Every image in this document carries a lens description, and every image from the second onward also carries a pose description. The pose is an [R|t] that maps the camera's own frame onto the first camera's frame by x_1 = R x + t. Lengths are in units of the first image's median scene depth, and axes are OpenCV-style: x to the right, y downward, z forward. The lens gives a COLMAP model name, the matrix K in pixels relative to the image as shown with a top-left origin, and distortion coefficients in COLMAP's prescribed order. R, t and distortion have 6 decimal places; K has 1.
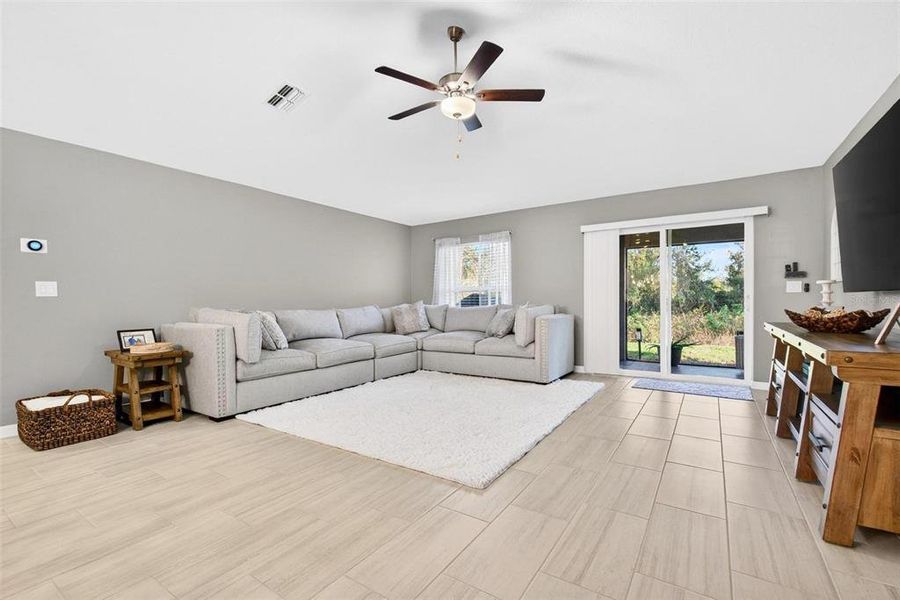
lens RADIAL K [[395.7, 0, 450.0], [0, 395.7, 300.0], [0, 0, 1]] dist [0.001331, 0.000161]
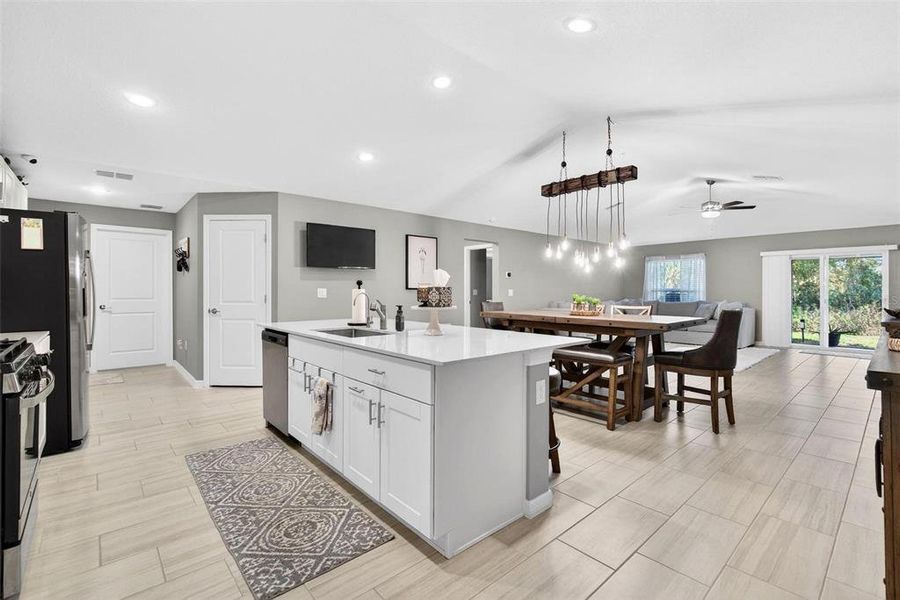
lens RADIAL K [[401.8, 0, 462.9], [0, 401.8, 286.9], [0, 0, 1]] dist [0.001371, 0.000196]
pose [[0.969688, 0.007578, -0.244229, -0.417156], [-0.009427, 0.999935, -0.006403, -0.024983], [0.244164, 0.008511, 0.969696, -0.820681]]
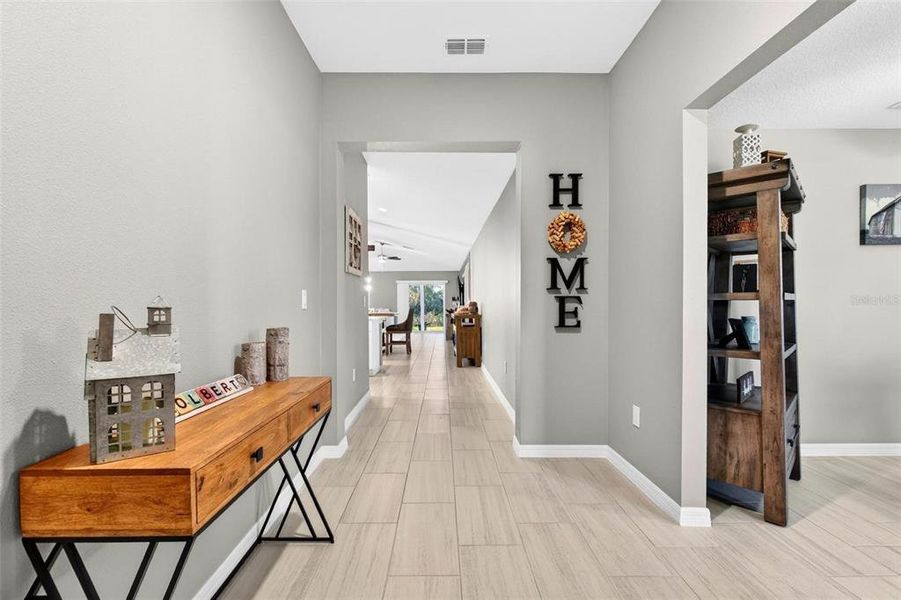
lens RADIAL K [[396.1, 0, 450.5], [0, 396.1, 300.0], [0, 0, 1]] dist [0.001331, 0.000161]
pose [[0.823548, 0.007167, 0.567202, -0.913541], [-0.001365, 0.999942, -0.010653, -0.020933], [-0.567246, 0.007999, 0.823510, -1.479635]]
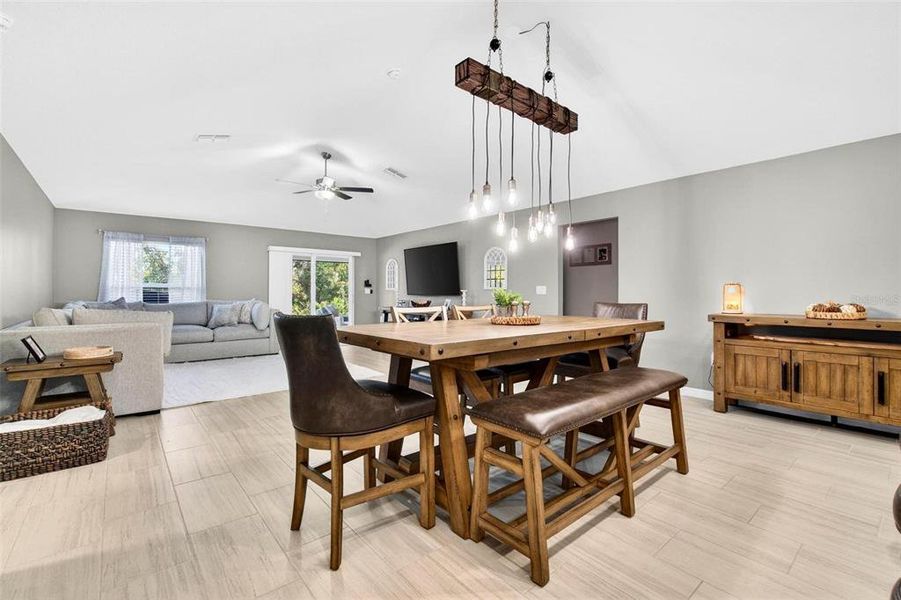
lens RADIAL K [[396.1, 0, 450.5], [0, 396.1, 300.0], [0, 0, 1]] dist [0.001331, 0.000161]
pose [[0.278512, -0.012730, 0.960348, -0.849657], [-0.004972, 0.999880, 0.014696, -0.013862], [-0.960420, -0.008868, 0.278415, -0.041133]]
